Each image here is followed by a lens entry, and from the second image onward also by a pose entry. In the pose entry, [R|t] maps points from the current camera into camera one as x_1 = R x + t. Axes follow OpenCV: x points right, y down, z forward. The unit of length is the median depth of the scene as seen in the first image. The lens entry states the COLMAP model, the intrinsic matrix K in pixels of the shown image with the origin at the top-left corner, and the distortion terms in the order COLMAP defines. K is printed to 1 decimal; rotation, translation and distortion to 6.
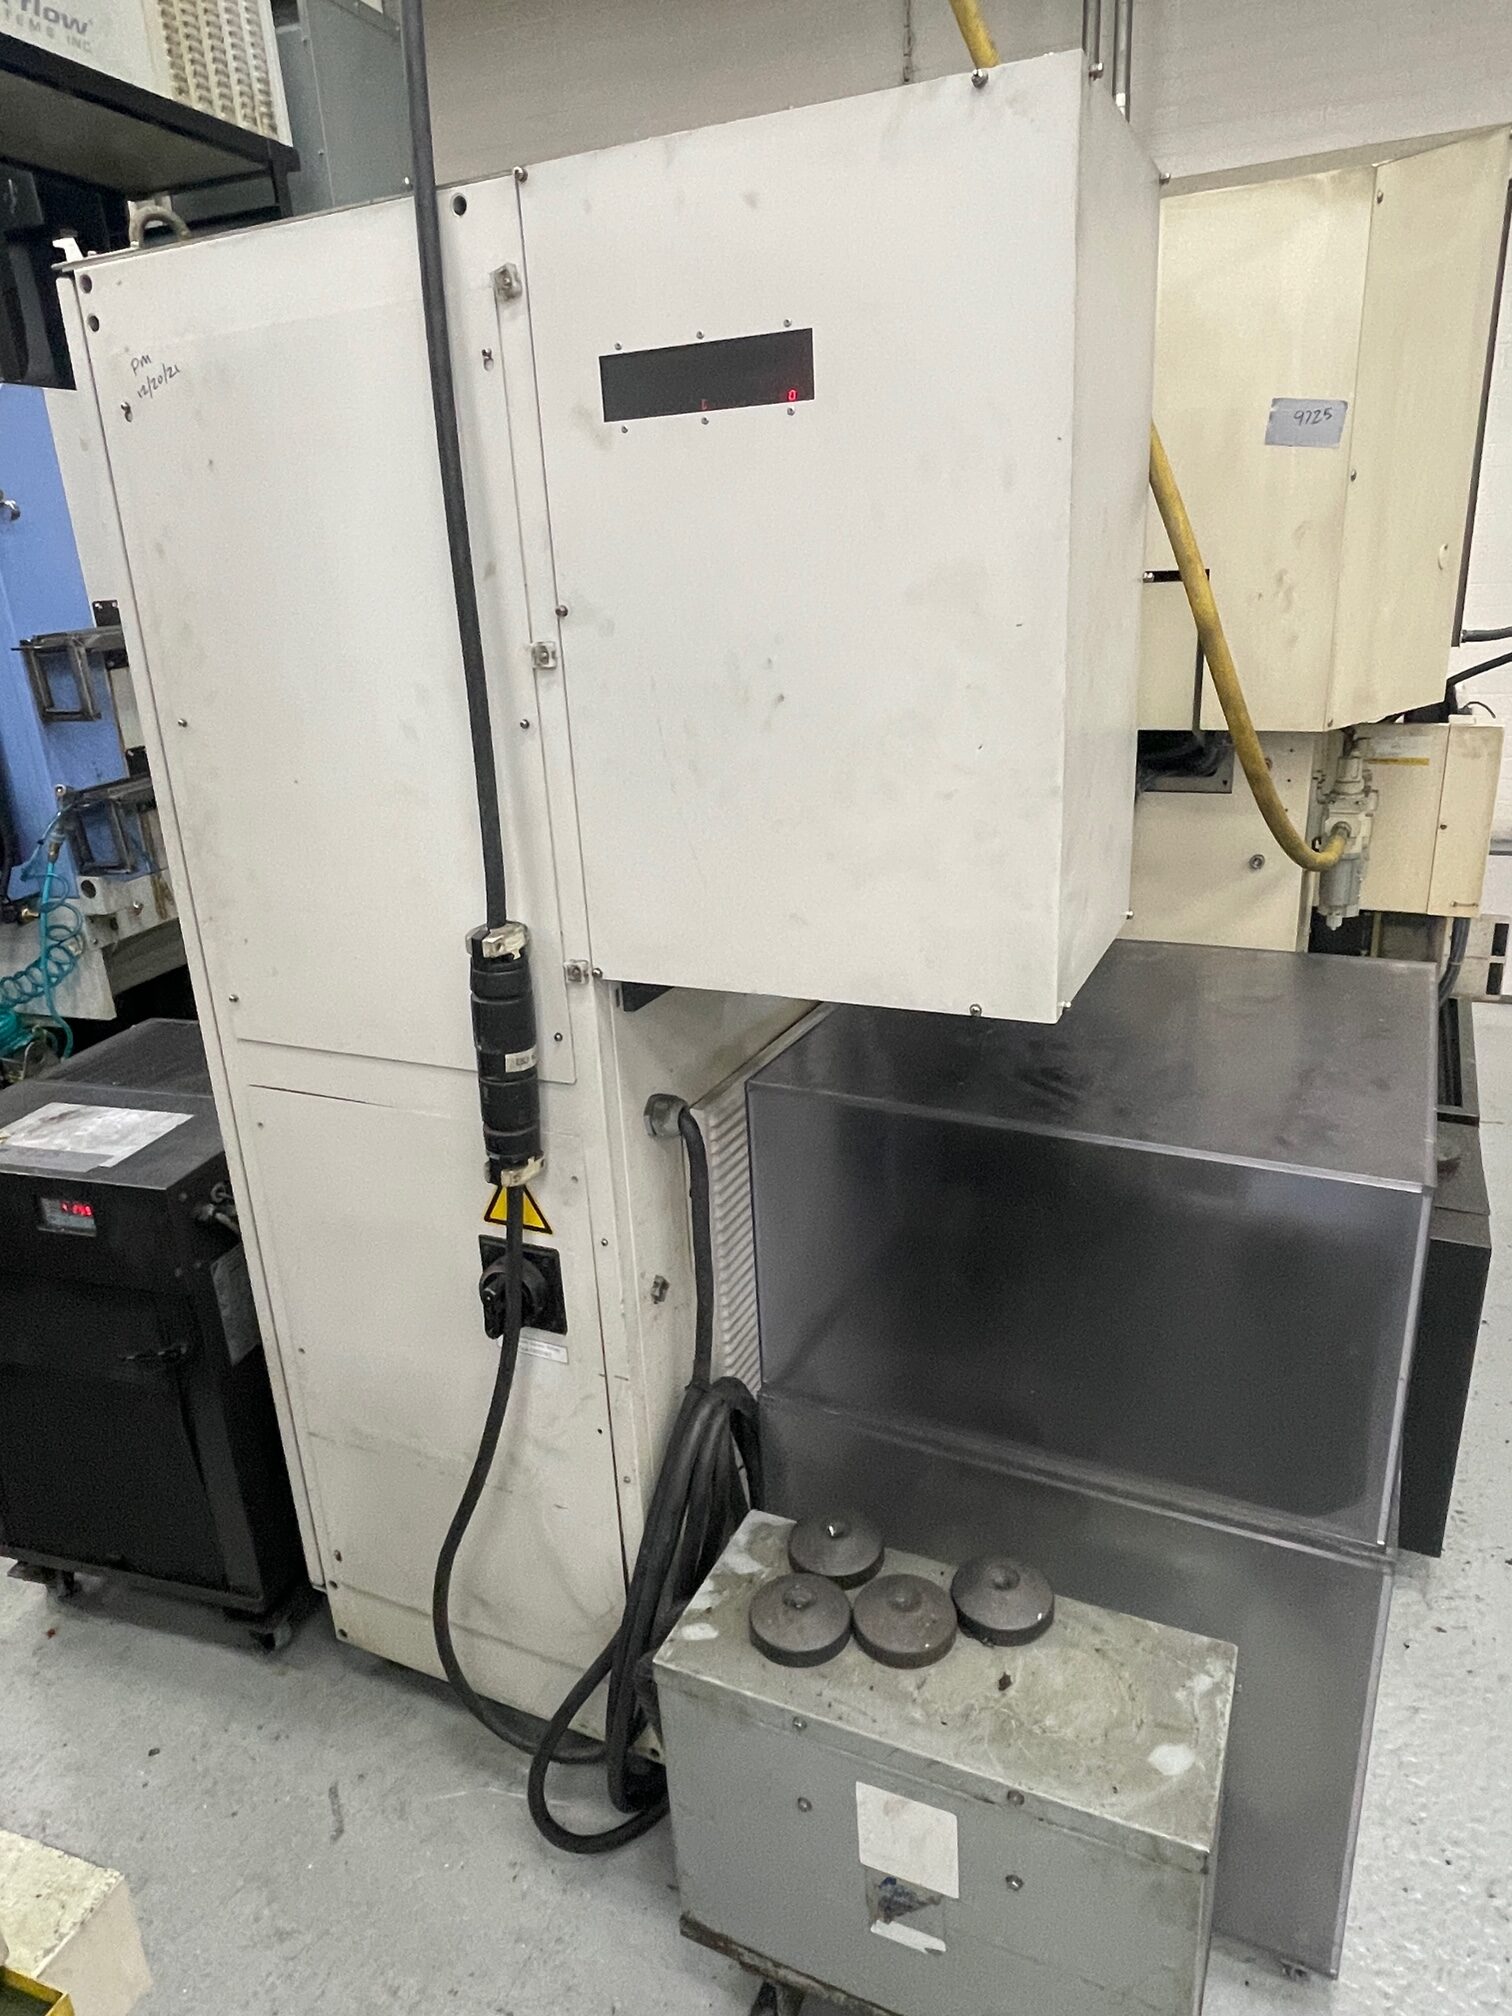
lens RADIAL K [[1285.6, 0, 754.9], [0, 1285.6, 995.6], [0, 0, 1]] dist [0.009587, -0.015055]
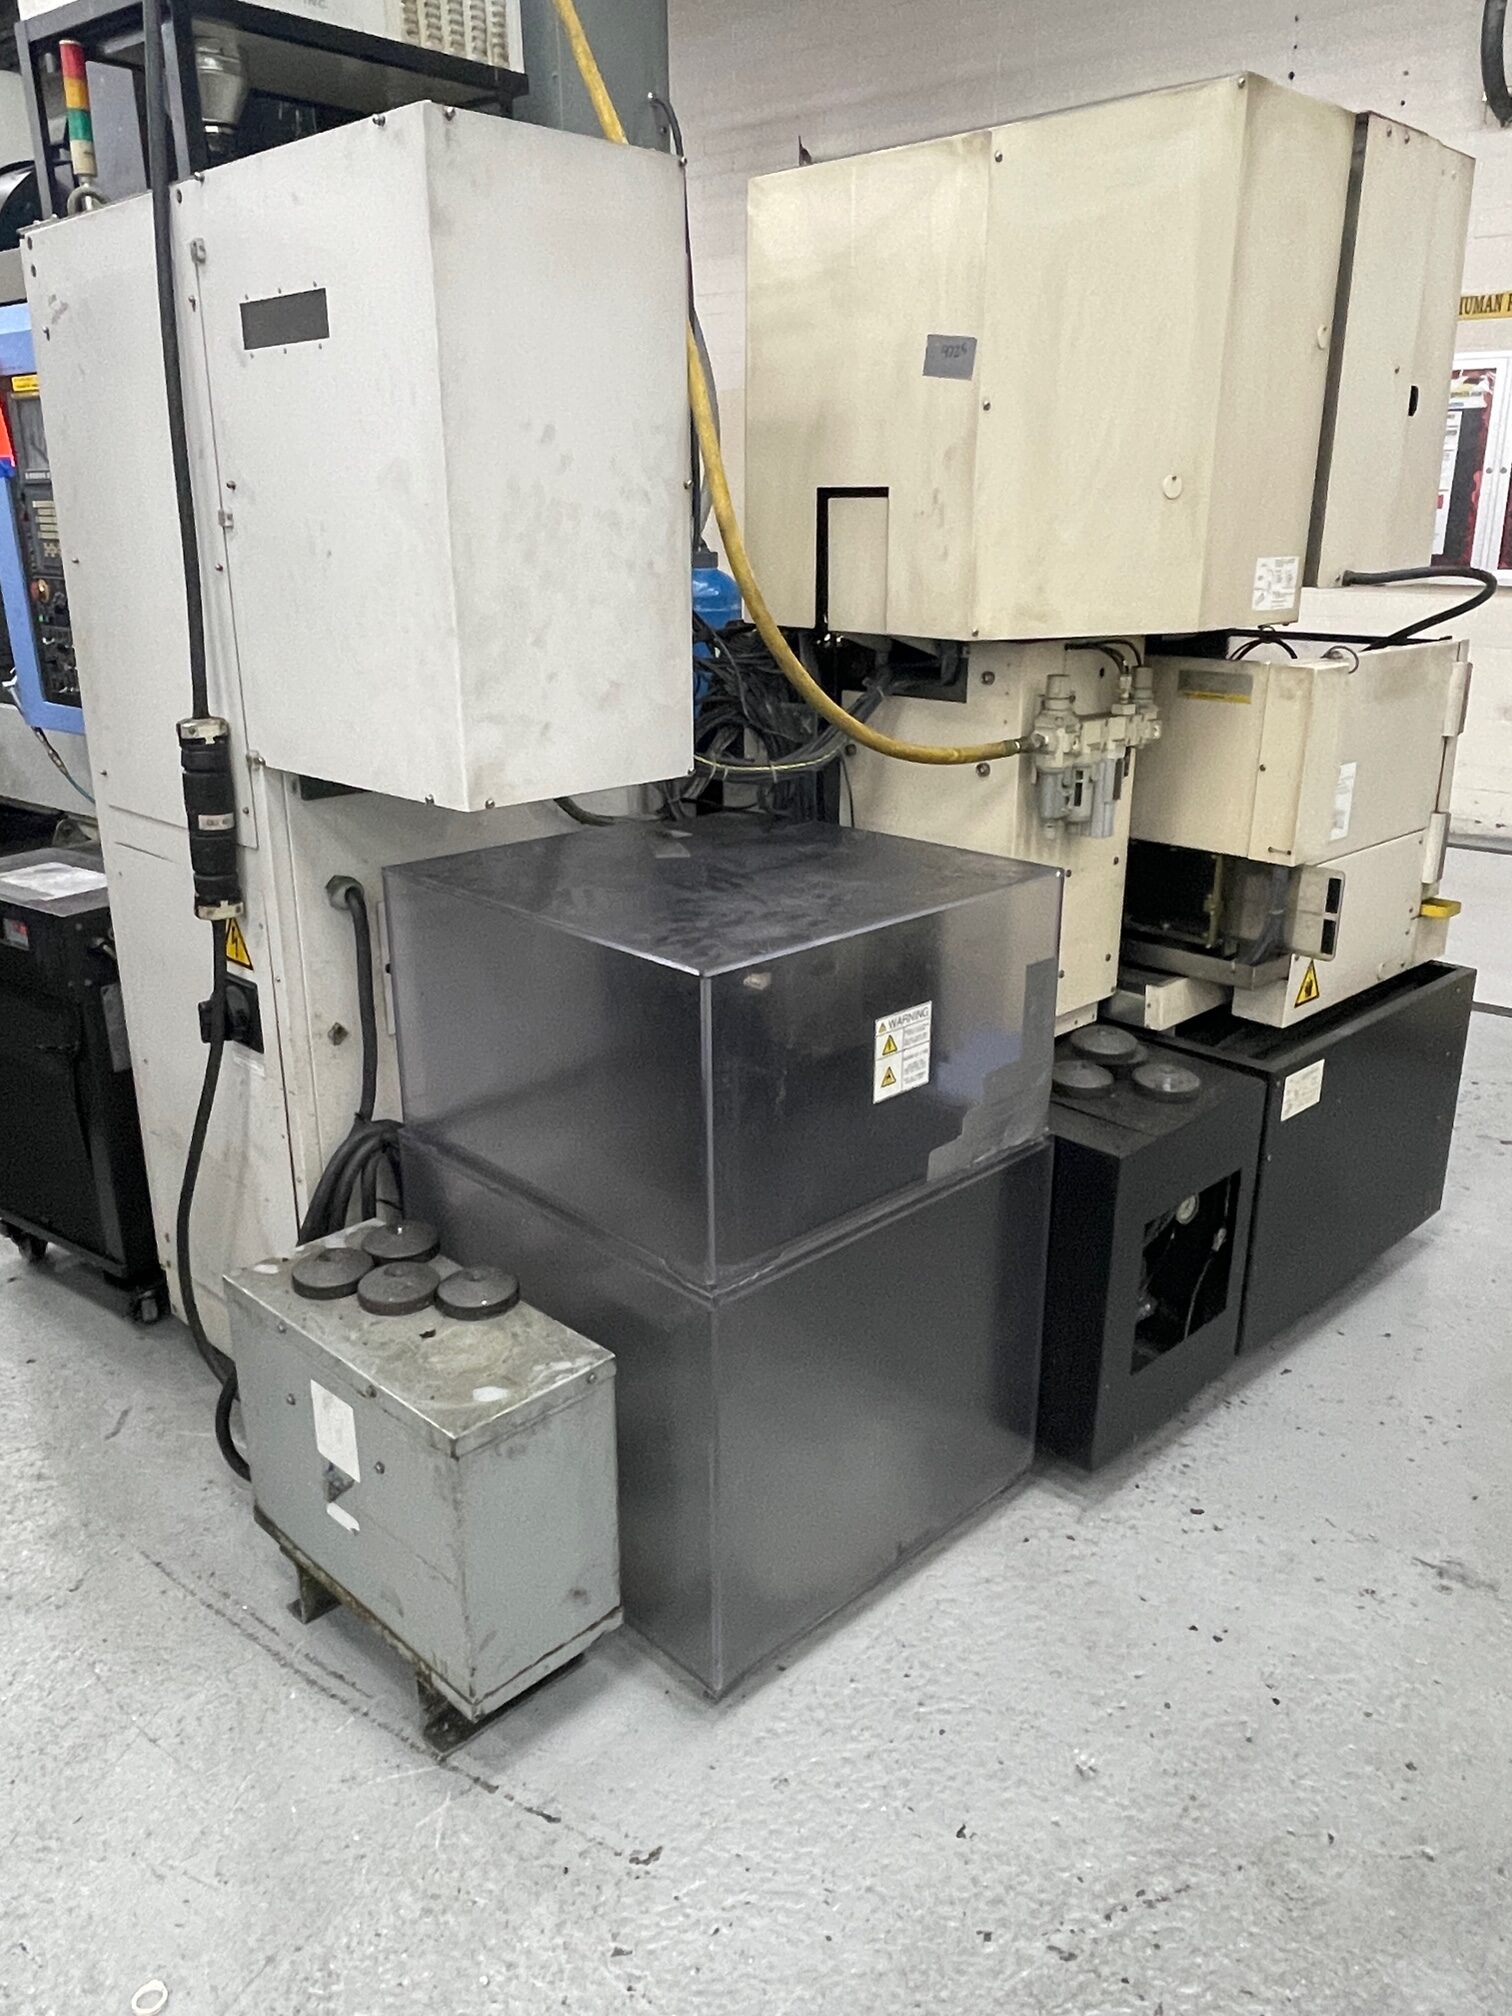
lens RADIAL K [[1499.2, 0, 760.8], [0, 1499.2, 993.8], [0, 0, 1]] dist [0.032766, -0.060293]
pose [[0.942328, 0.147481, -0.300444, 0.750118], [-0.147145, 0.988827, 0.023876, 0.092934], [0.300608, 0.021710, 0.953501, -0.279206]]
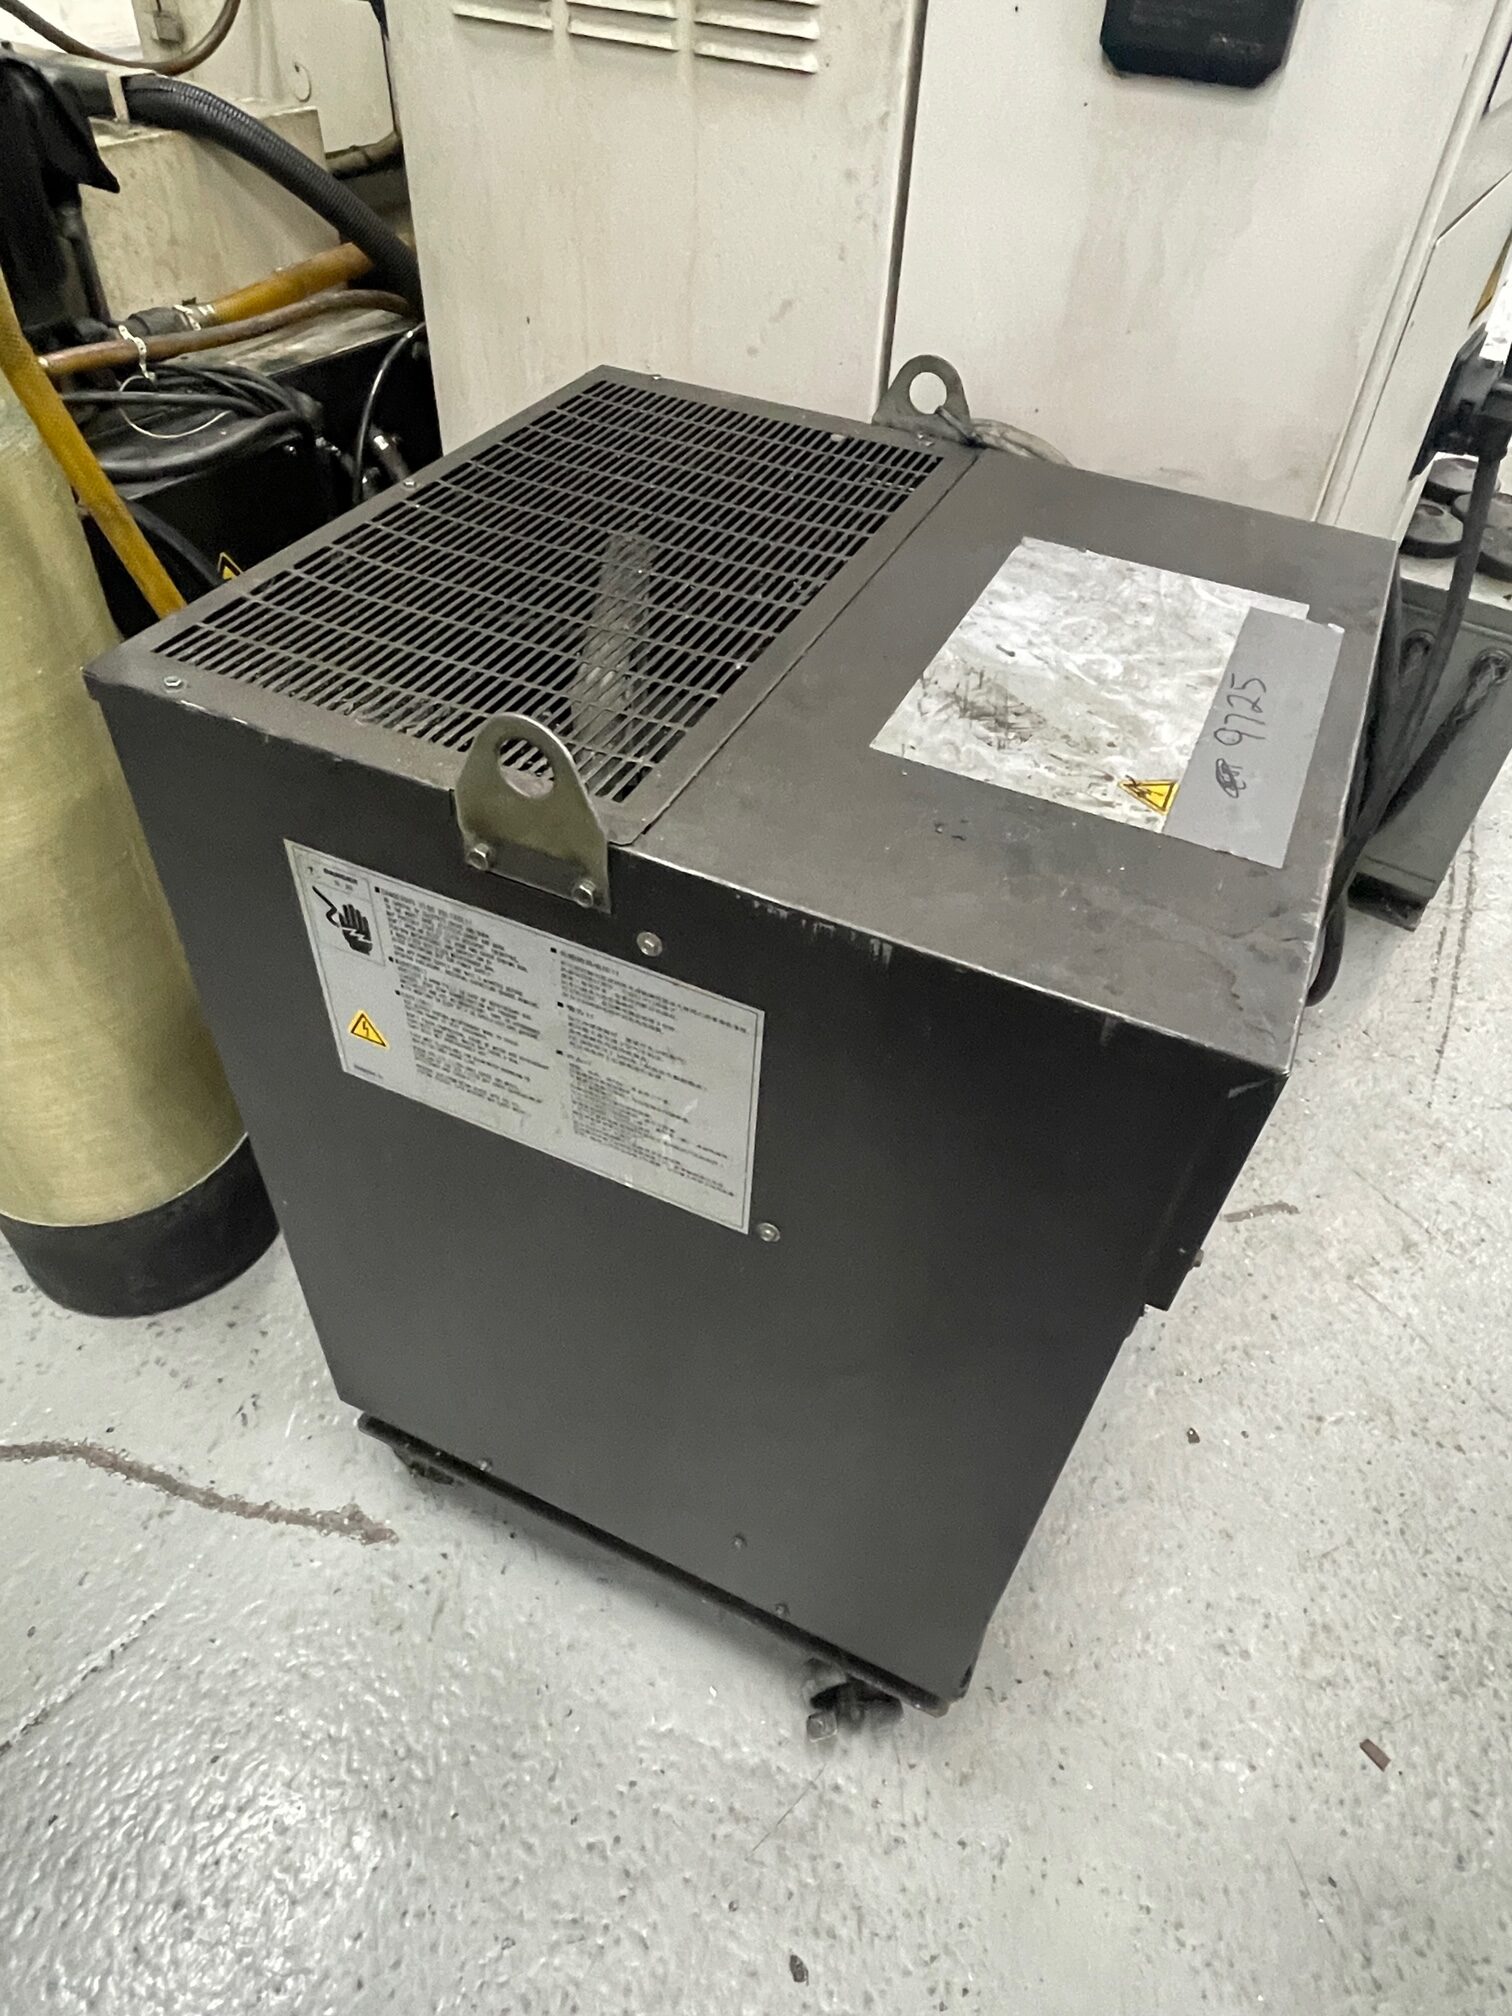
lens RADIAL K [[1285.6, 0, 754.9], [0, 1285.6, 995.6], [0, 0, 1]] dist [0.009587, -0.015055]
pose [[0.140351, -0.645385, 0.750853, -1.038089], [0.264997, 0.755178, 0.599569, -0.079643], [-0.953980, 0.114824, 0.277015, 1.204674]]
